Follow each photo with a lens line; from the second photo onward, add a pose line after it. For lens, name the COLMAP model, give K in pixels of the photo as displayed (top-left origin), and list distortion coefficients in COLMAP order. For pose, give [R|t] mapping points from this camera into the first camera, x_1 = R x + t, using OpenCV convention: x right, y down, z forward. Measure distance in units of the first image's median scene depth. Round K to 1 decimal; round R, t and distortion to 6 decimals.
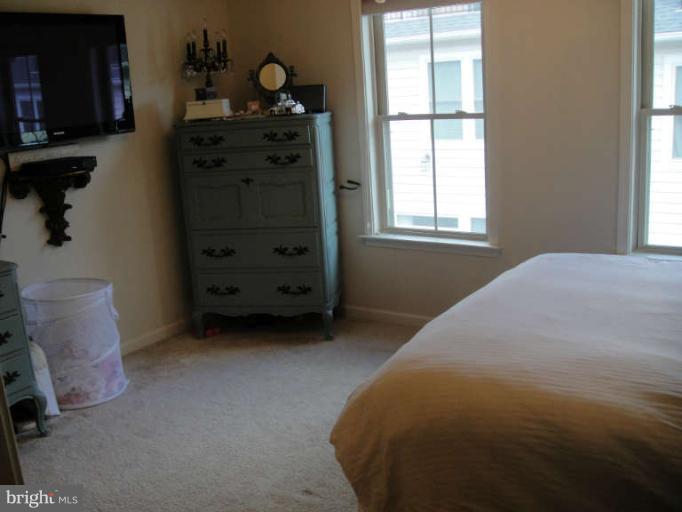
lens RADIAL K [[712.8, 0, 341.0], [0, 712.8, 256.0], [0, 0, 1]] dist [-0.115580, 0.032481]
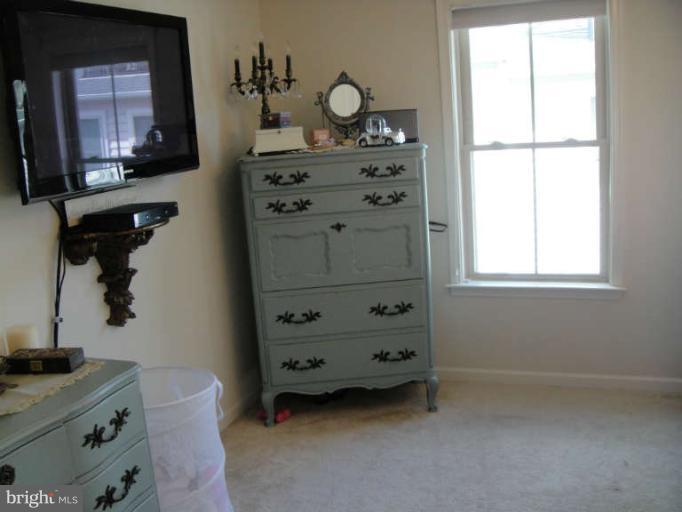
lens RADIAL K [[712.8, 0, 341.0], [0, 712.8, 256.0], [0, 0, 1]] dist [-0.115580, 0.032481]
pose [[0.970309, -0.053707, 0.235831, -0.319986], [0.066225, 0.996768, -0.045481, -0.035172], [-0.232626, 0.059749, 0.970729, 0.211156]]
